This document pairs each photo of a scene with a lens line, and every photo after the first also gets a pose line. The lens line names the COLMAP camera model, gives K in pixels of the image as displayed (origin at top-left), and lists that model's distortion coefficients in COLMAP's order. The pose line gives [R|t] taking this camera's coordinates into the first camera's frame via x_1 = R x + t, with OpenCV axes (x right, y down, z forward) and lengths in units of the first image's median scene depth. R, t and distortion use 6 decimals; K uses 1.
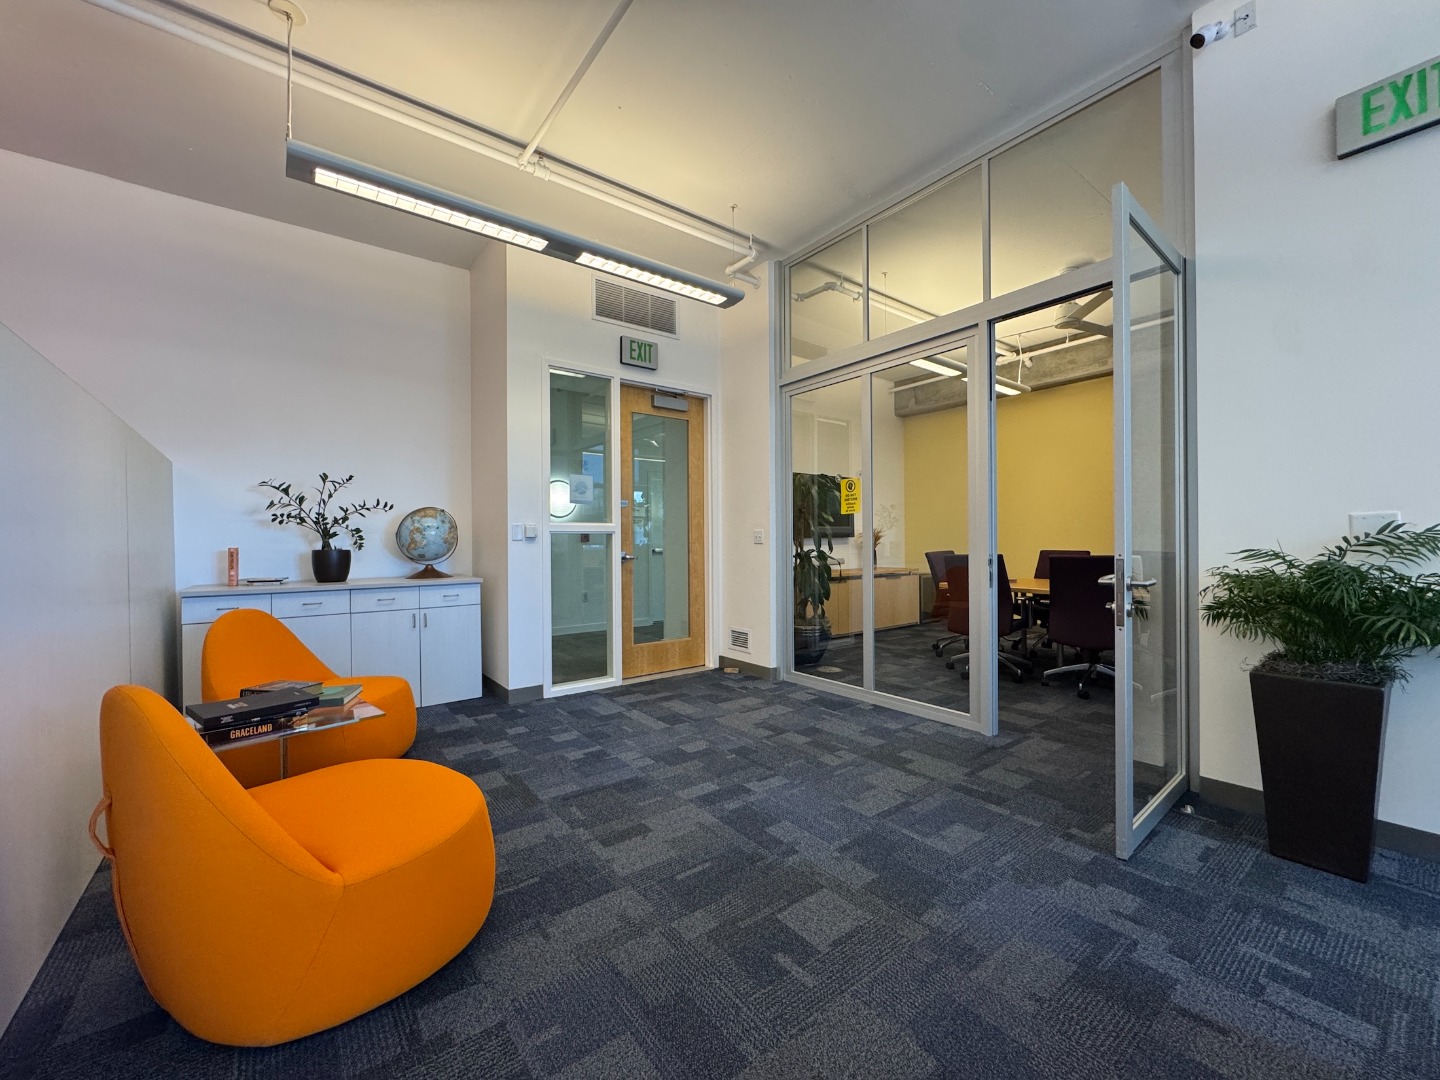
lens RADIAL K [[578.2, 0, 716.7], [0, 578.2, 536.1], [0, 0, 1]] dist [-0.003305, 0.000009]
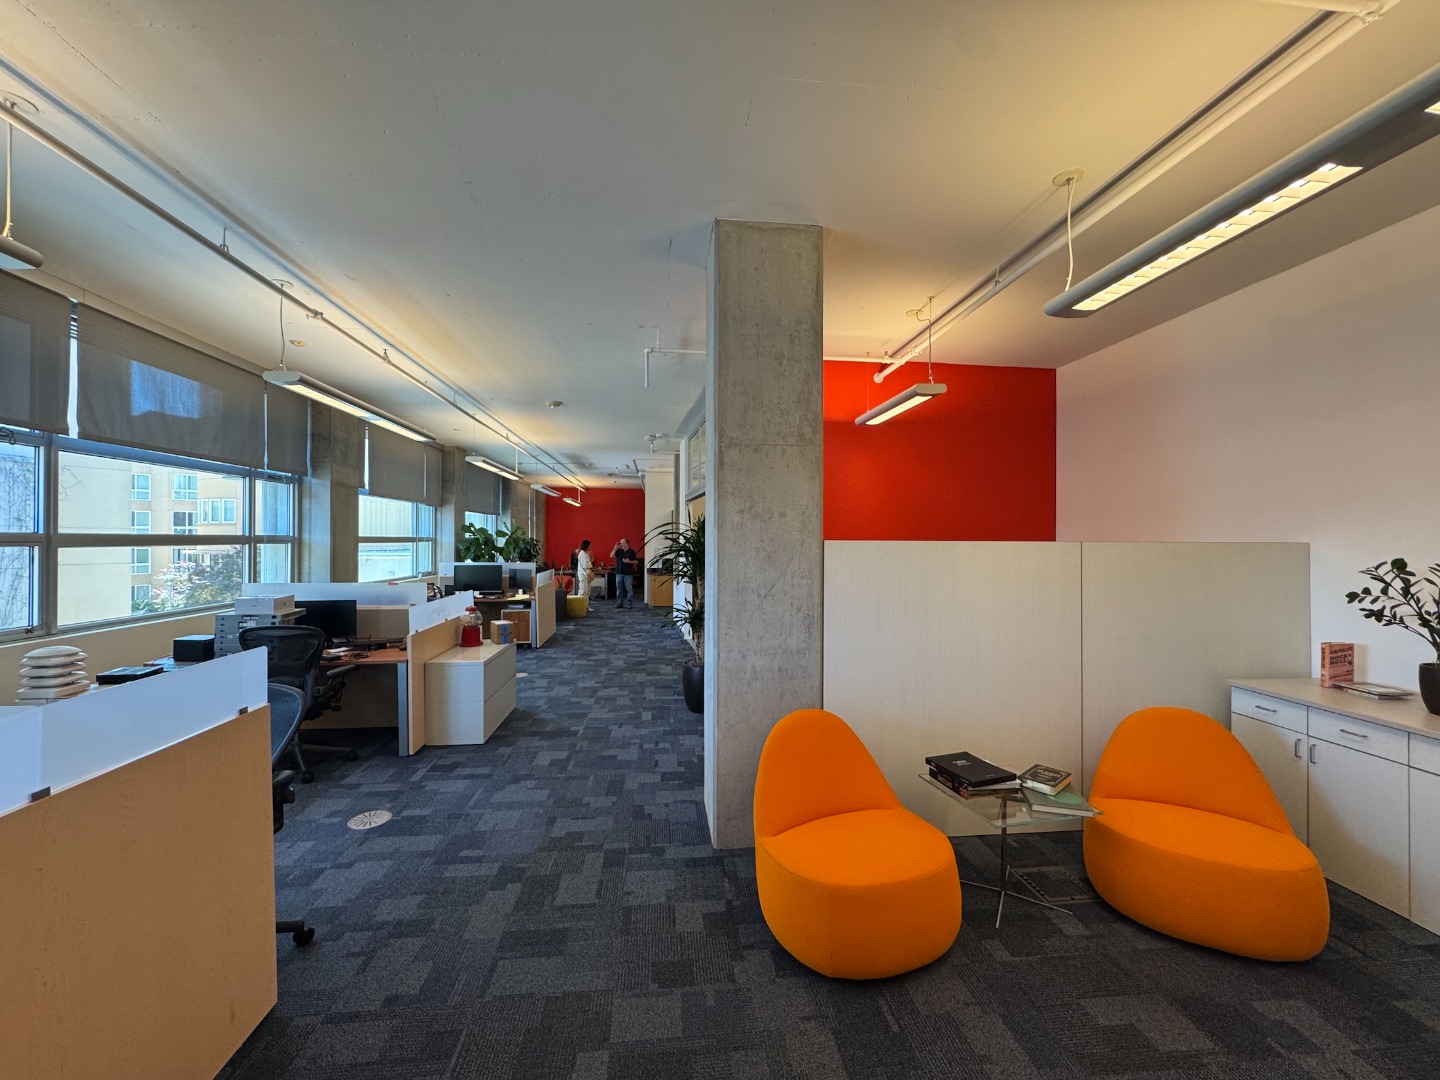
lens RADIAL K [[578.1, 0, 719.8], [0, 578.1, 537.5], [0, 0, 1]] dist [-0.003084, 0.000197]
pose [[-0.521486, 0.004026, -0.853250, 0.434042], [0.006000, 0.999981, 0.001051, -0.167097], [0.853239, -0.004571, -0.521500, 0.775336]]
